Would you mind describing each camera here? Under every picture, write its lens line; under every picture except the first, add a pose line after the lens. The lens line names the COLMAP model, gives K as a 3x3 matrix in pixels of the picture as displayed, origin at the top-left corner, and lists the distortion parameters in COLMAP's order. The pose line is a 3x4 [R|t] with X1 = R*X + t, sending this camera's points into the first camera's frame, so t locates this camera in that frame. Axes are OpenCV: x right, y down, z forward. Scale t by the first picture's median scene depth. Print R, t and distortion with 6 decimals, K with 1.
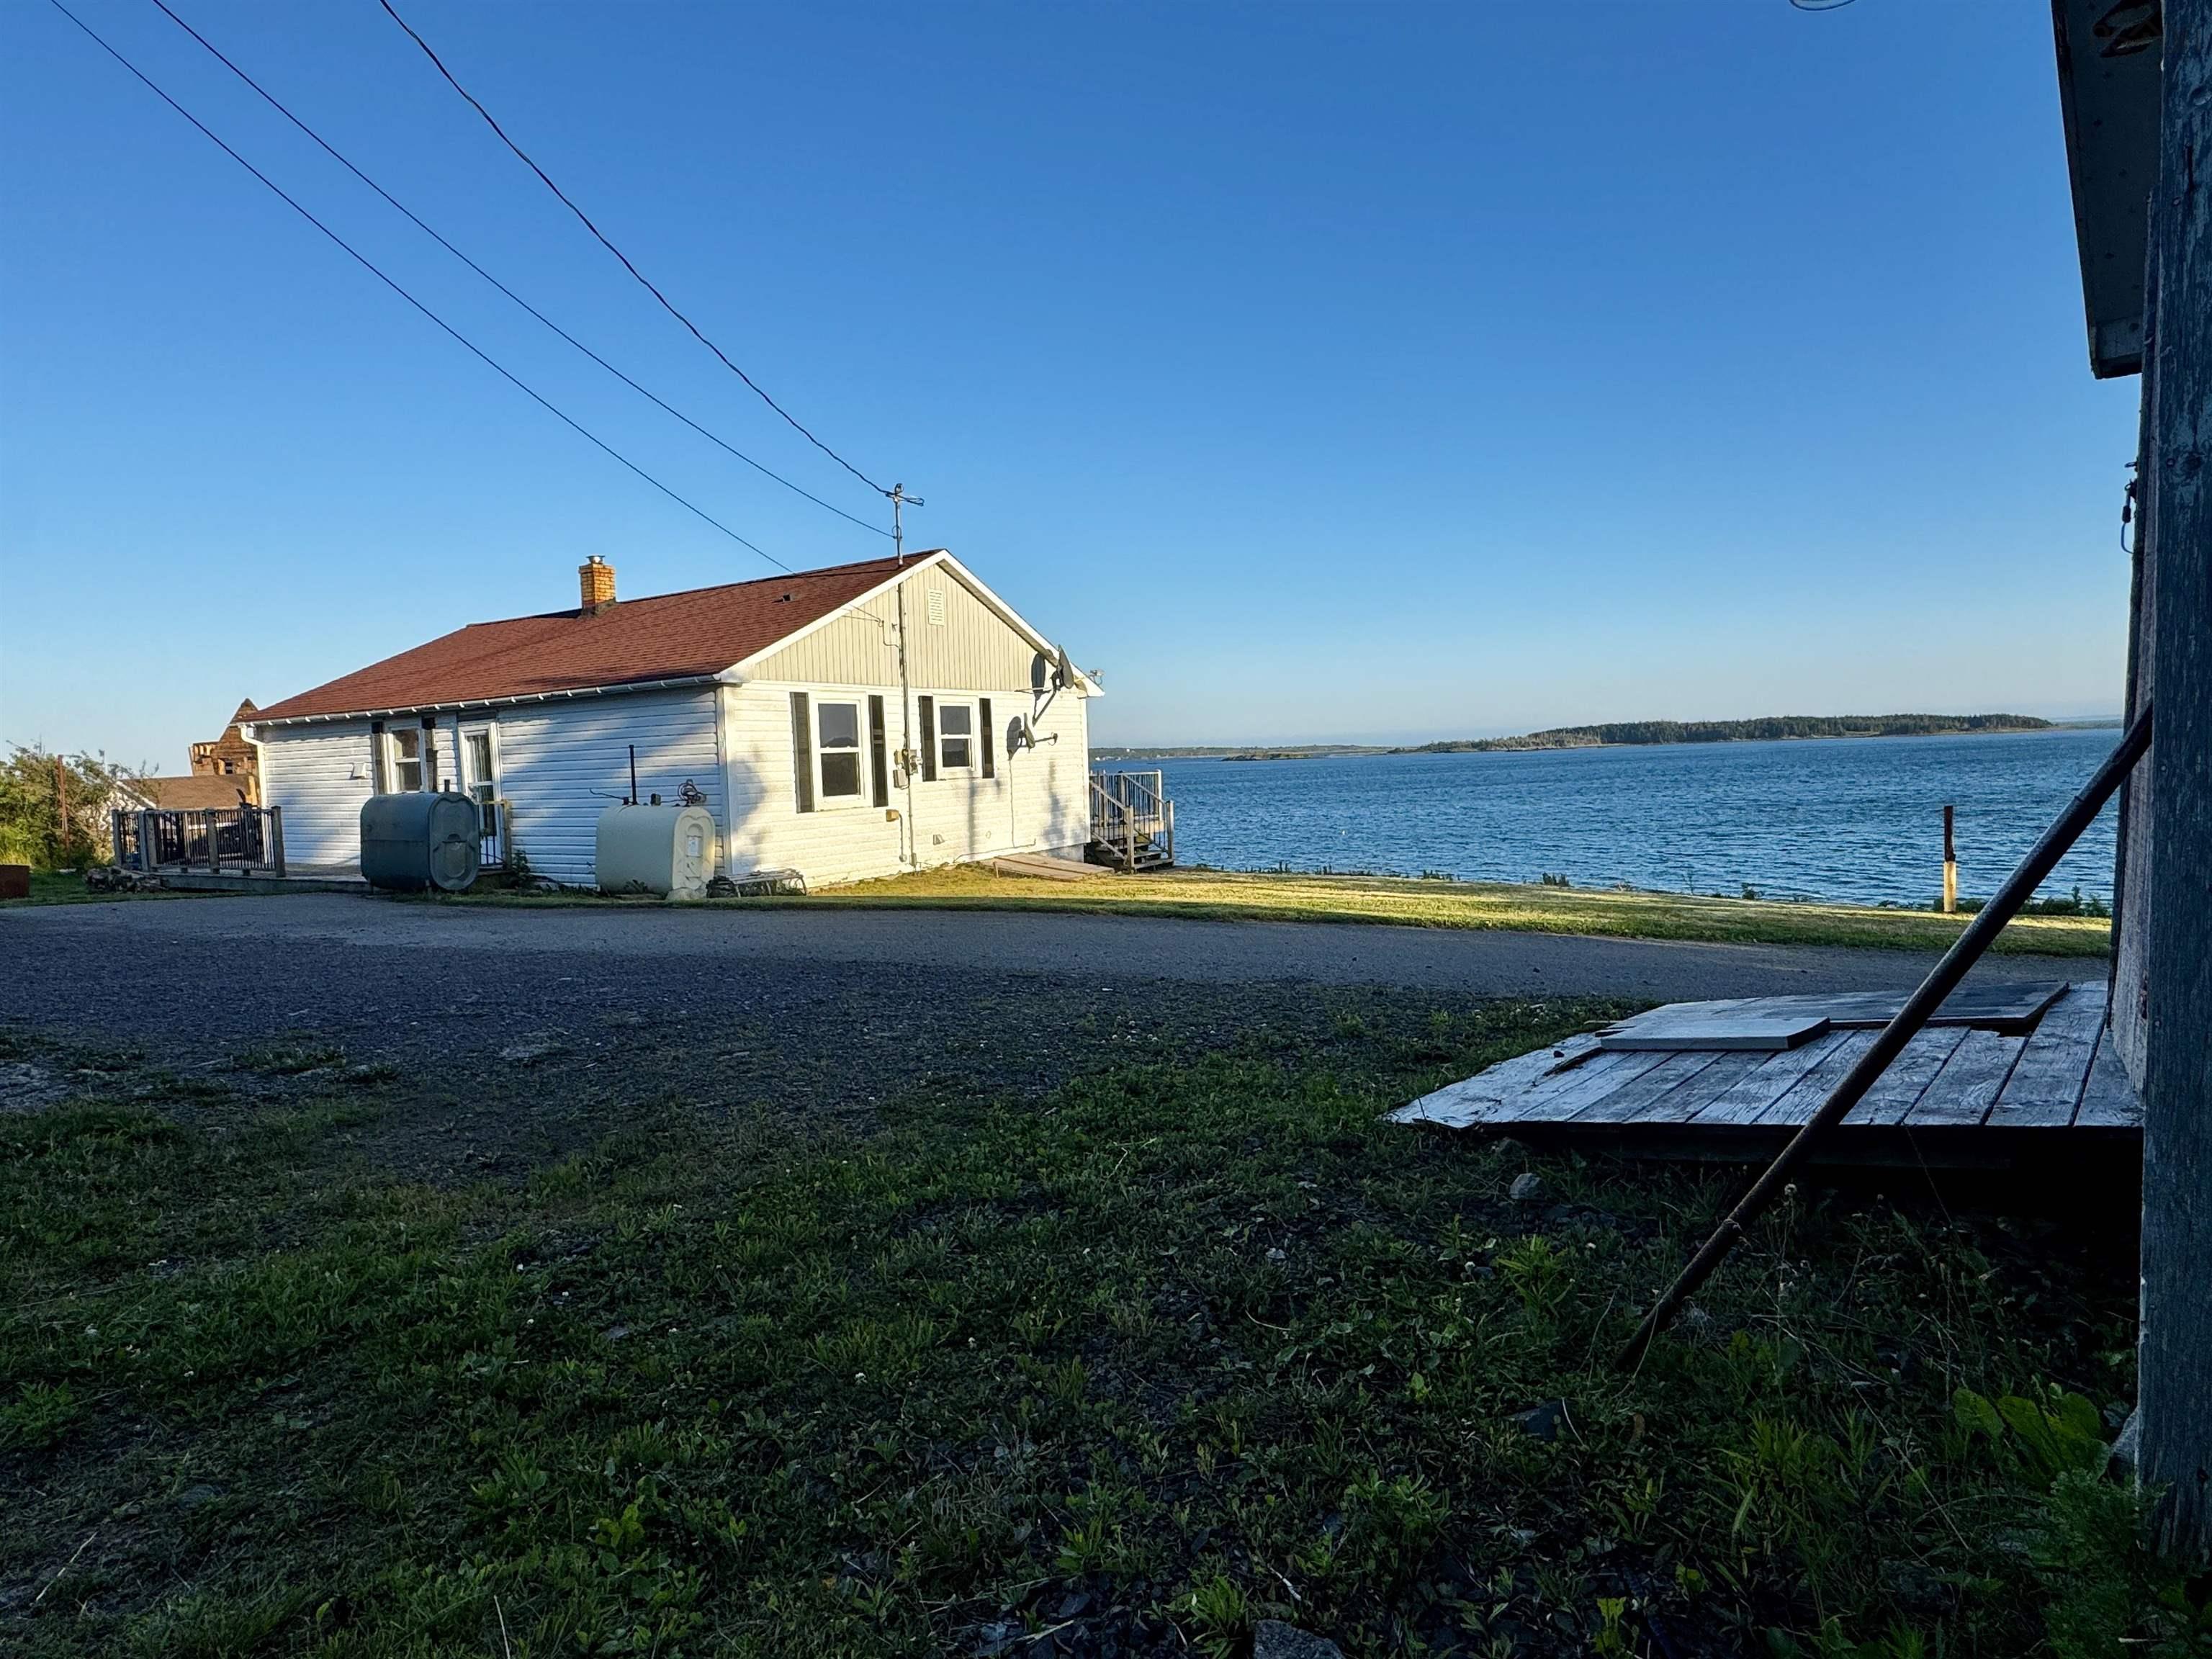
lens RADIAL K [[1194.9, 0, 1106.0], [0, 1194.9, 829.5], [0, 0, 1]] dist [-0.026818, 0.018778]
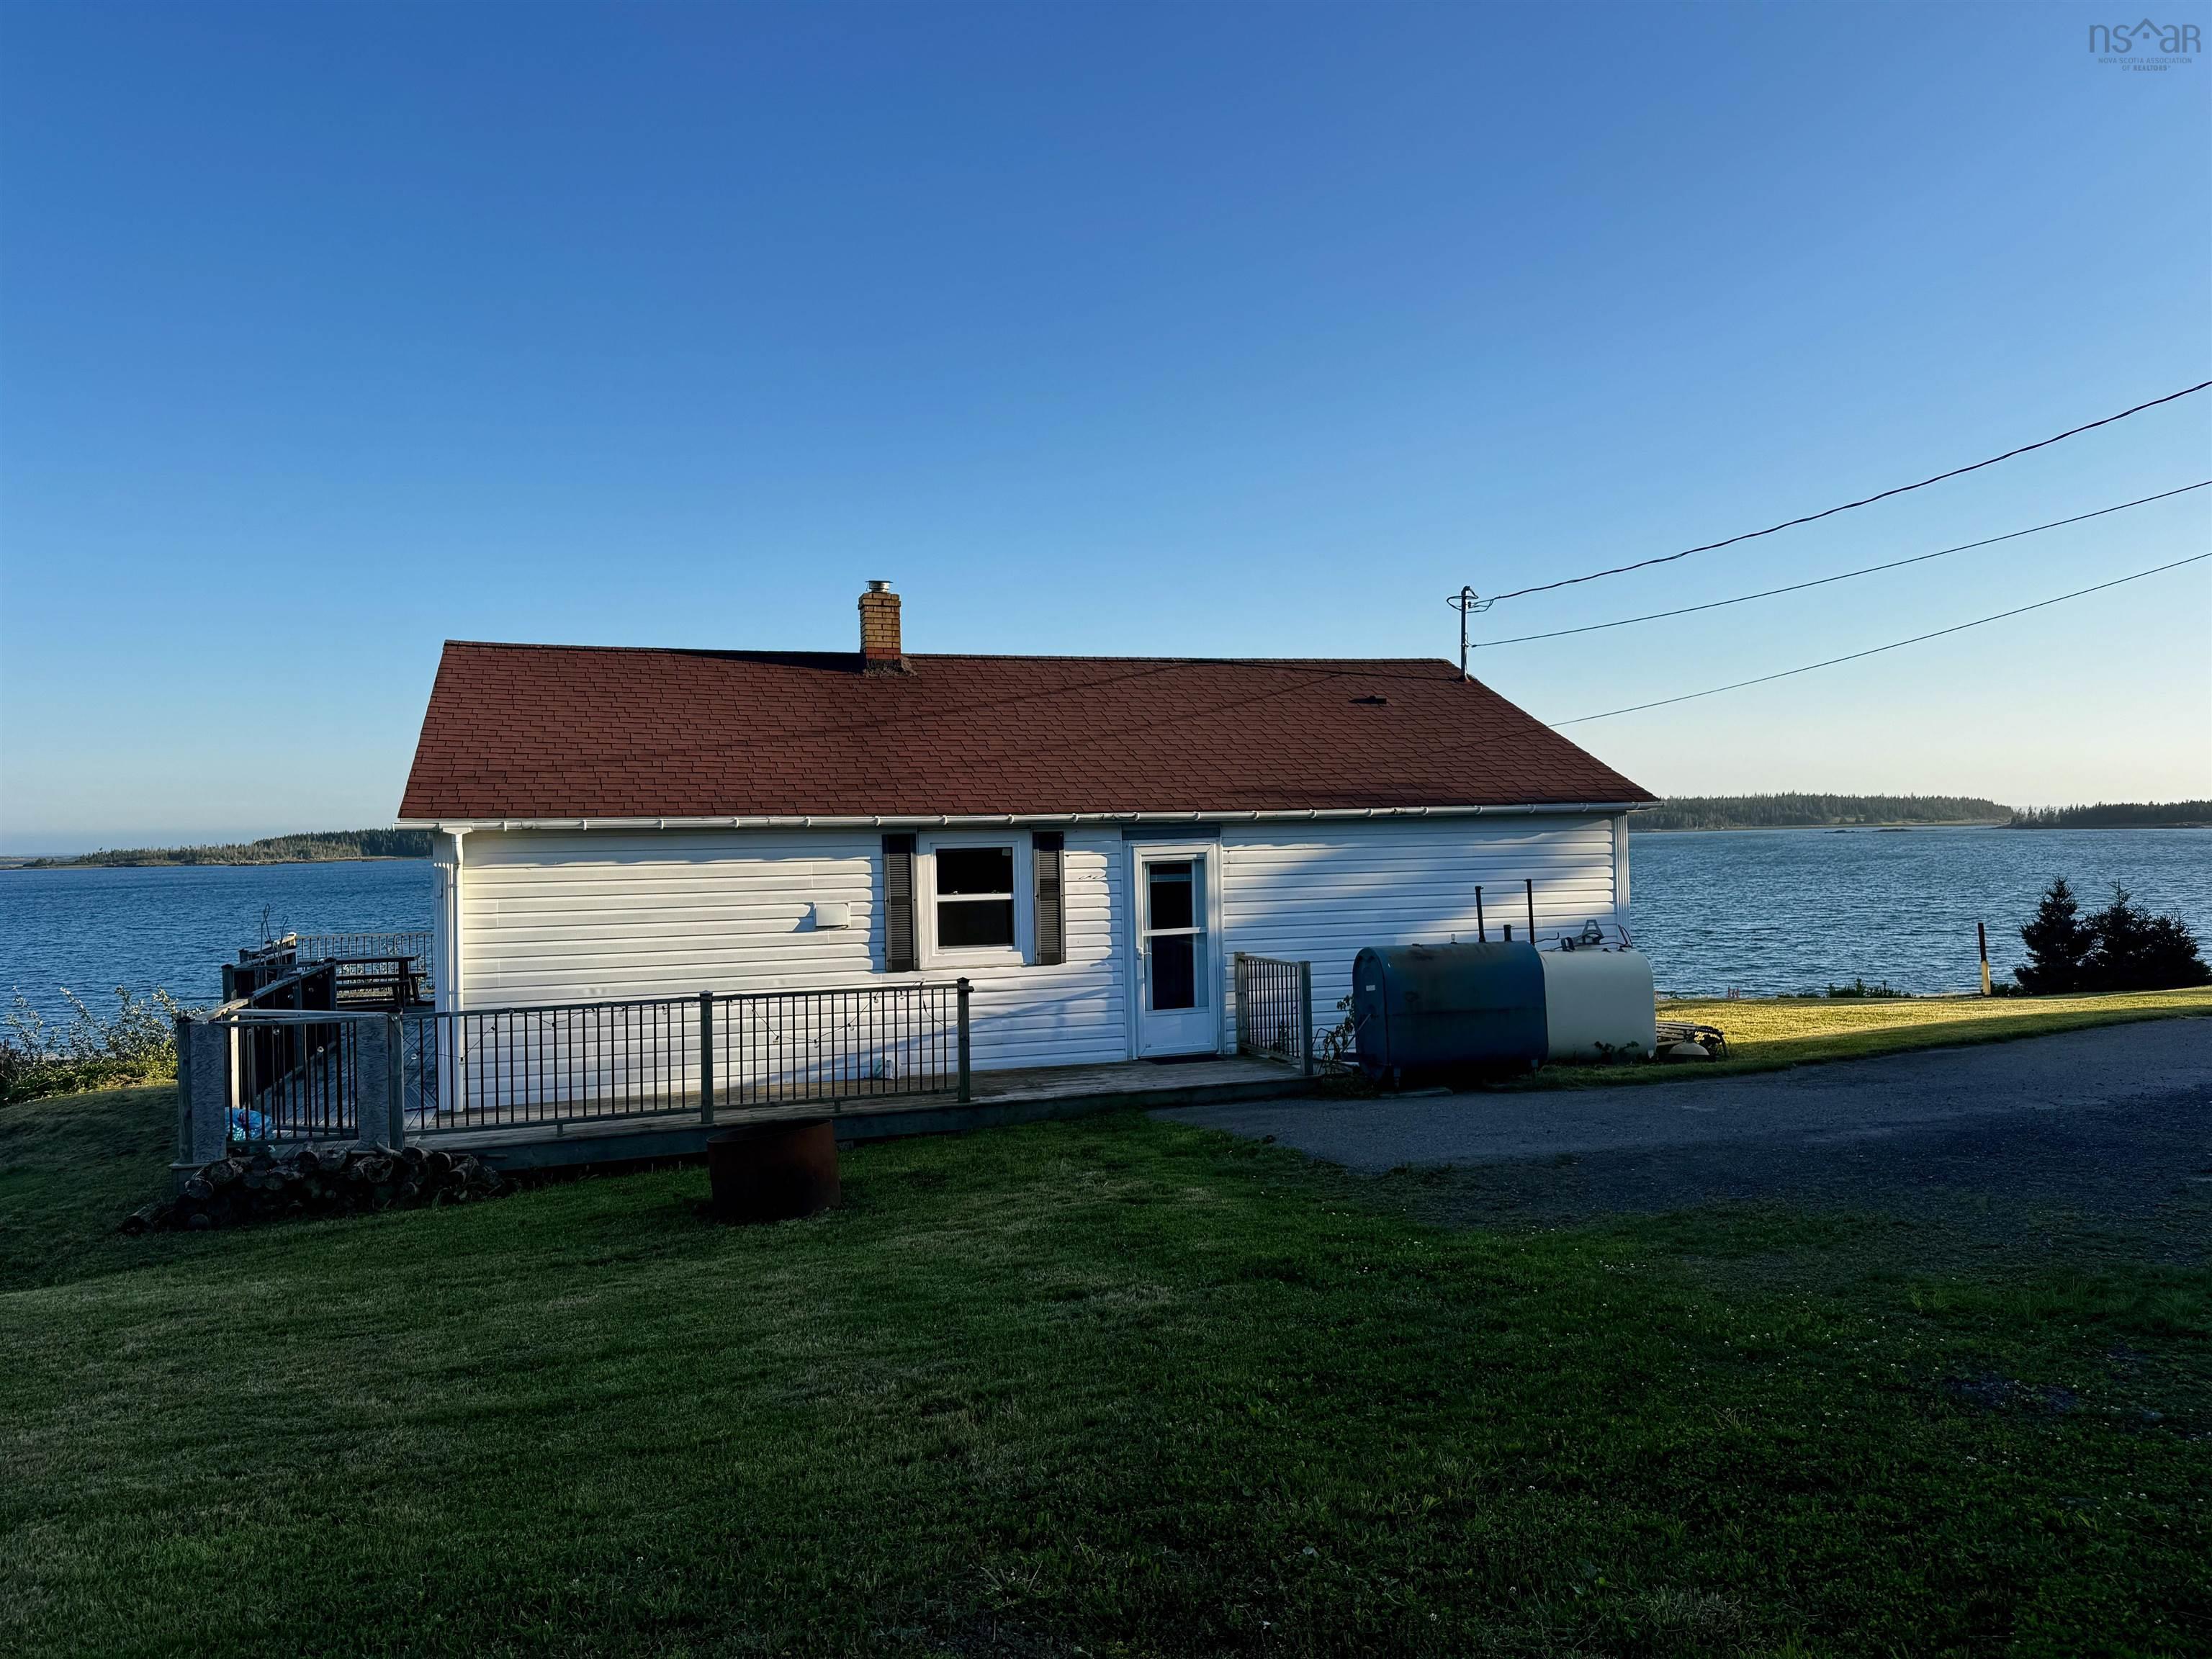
lens RADIAL K [[1584.0, 0, 1106.0], [0, 1584.0, 829.5], [0, 0, 1]] dist [0.092879, -0.107770]
pose [[0.668131, 0.026861, 0.743558, -1.012593], [0.039217, 0.996688, -0.071244, -0.029155], [-0.743009, 0.076761, 0.664865, 0.356502]]
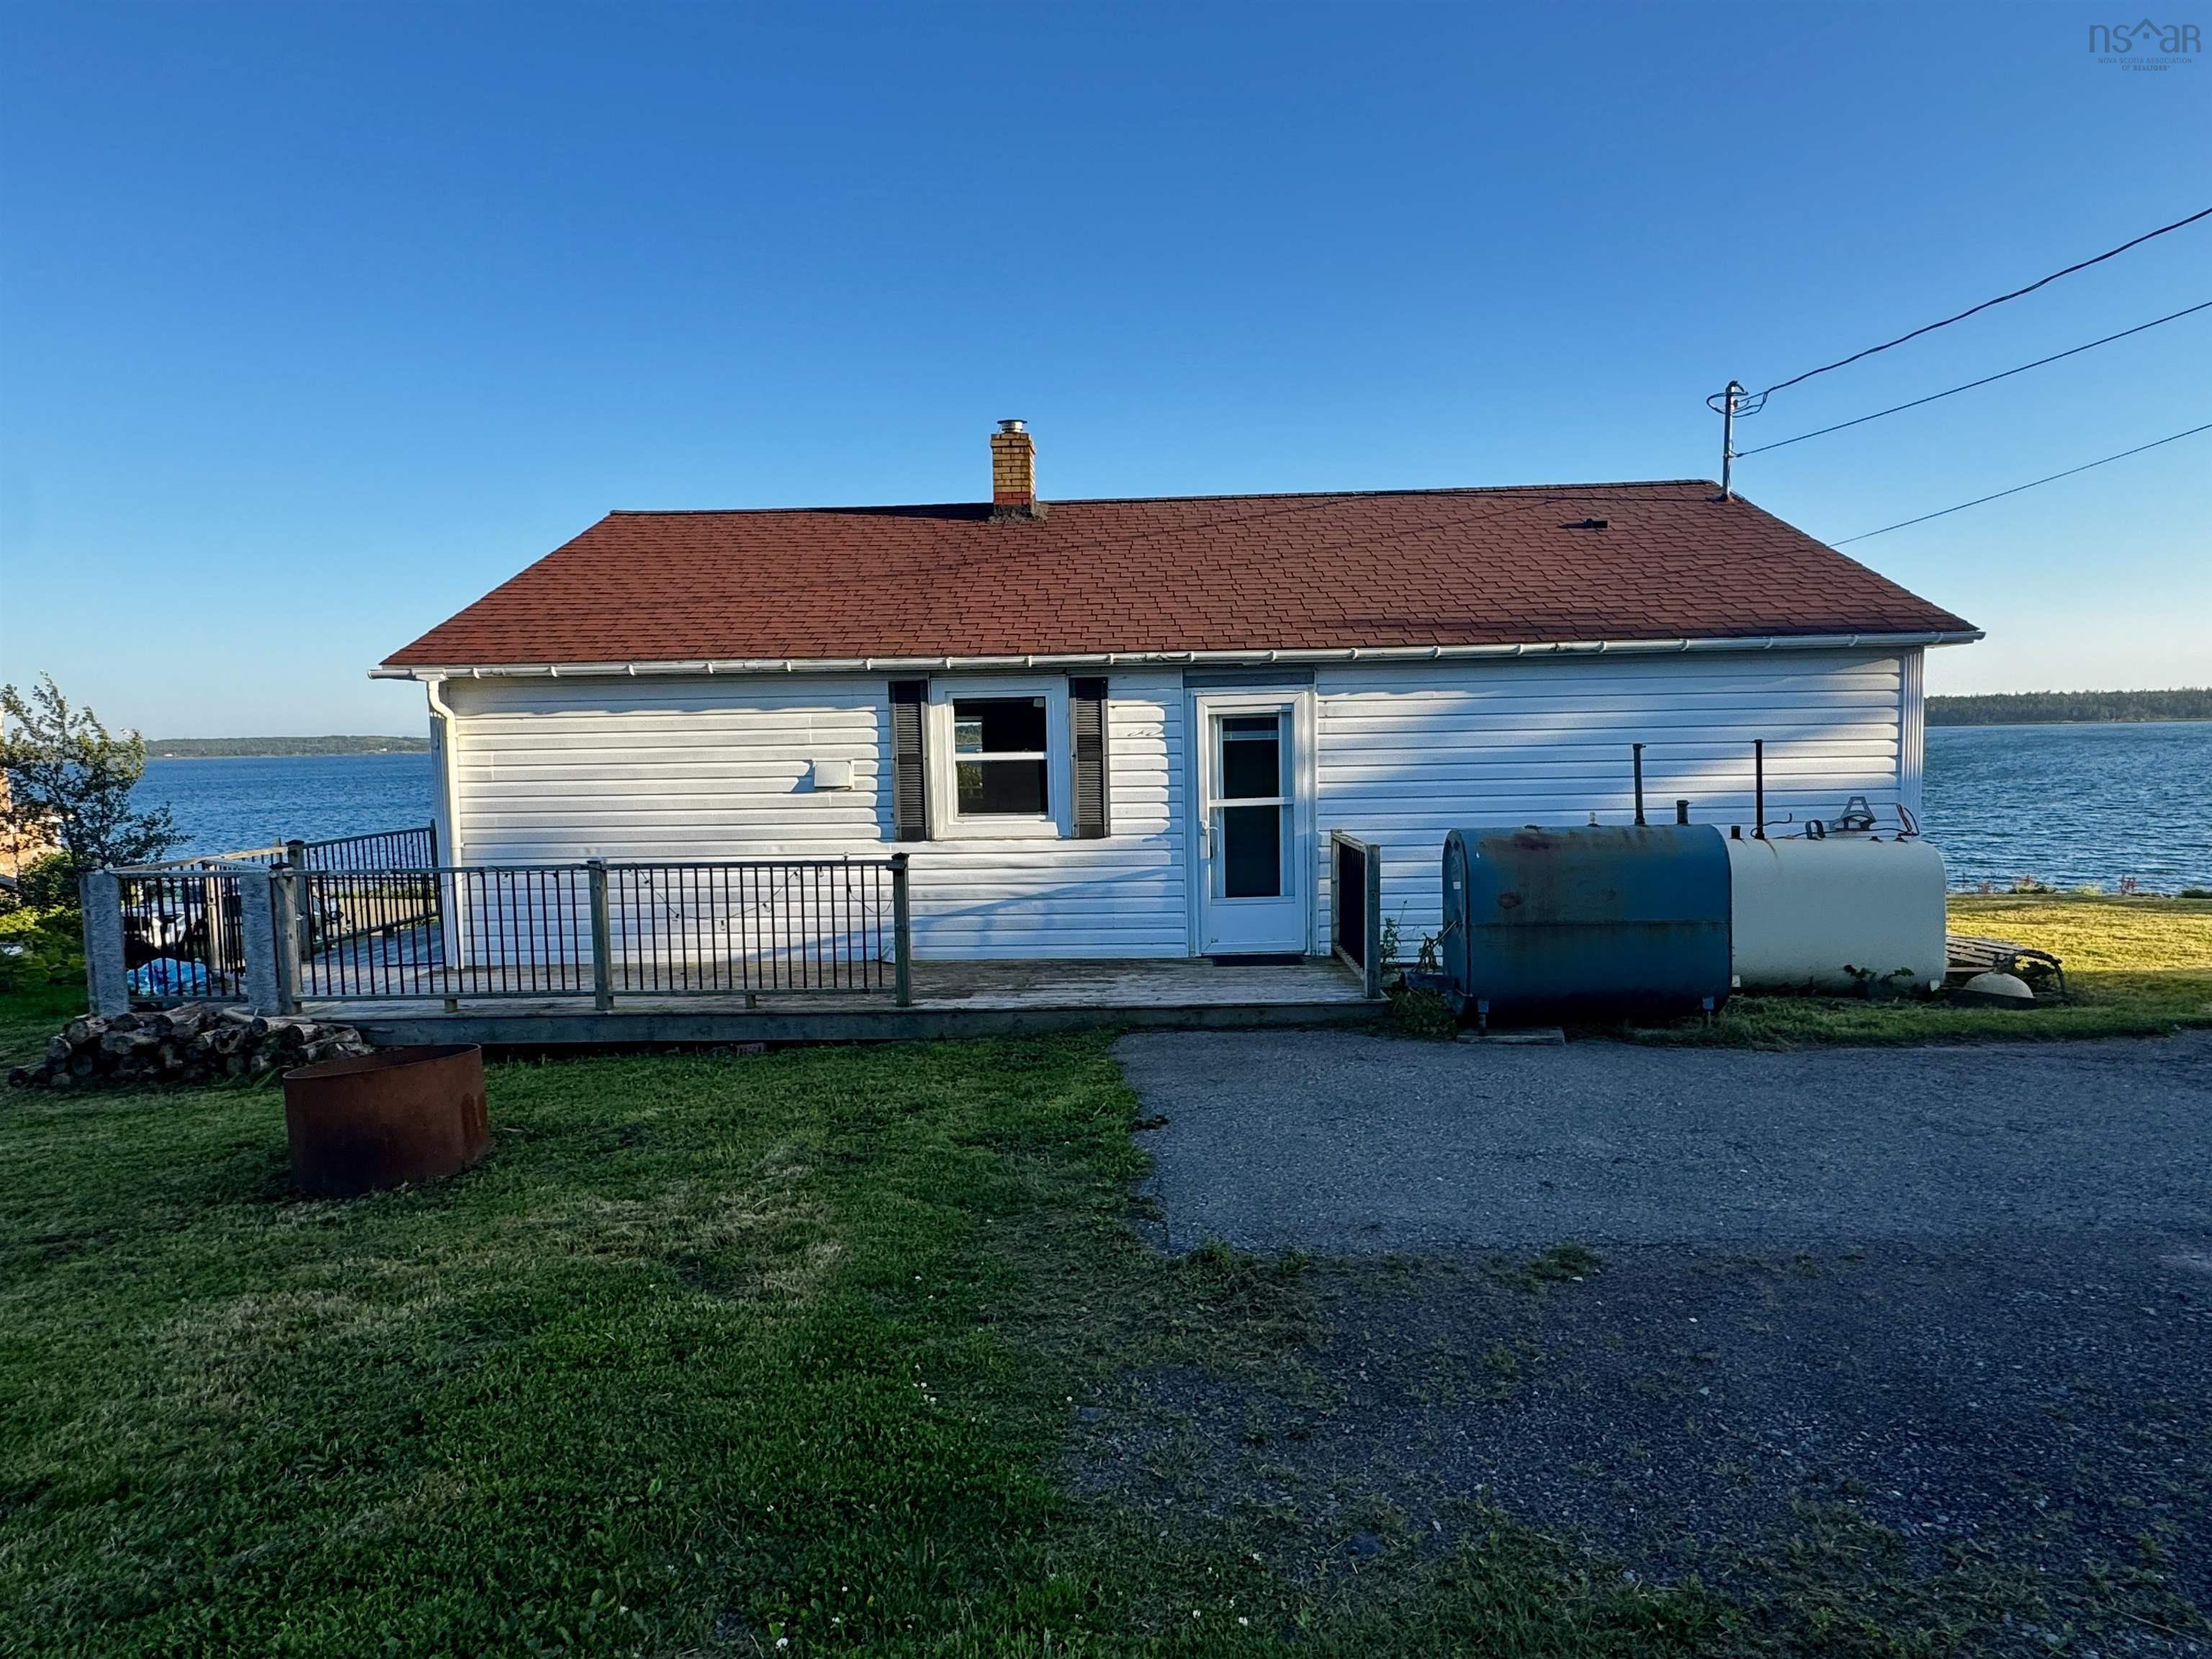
lens RADIAL K [[1194.9, 0, 1106.0], [0, 1194.9, 829.5], [0, 0, 1]] dist [-0.026818, 0.018778]
pose [[0.883434, -0.015908, 0.468285, -0.696144], [0.014528, 0.999873, 0.006561, -0.026479], [-0.468330, 0.001007, 0.883553, 0.458612]]
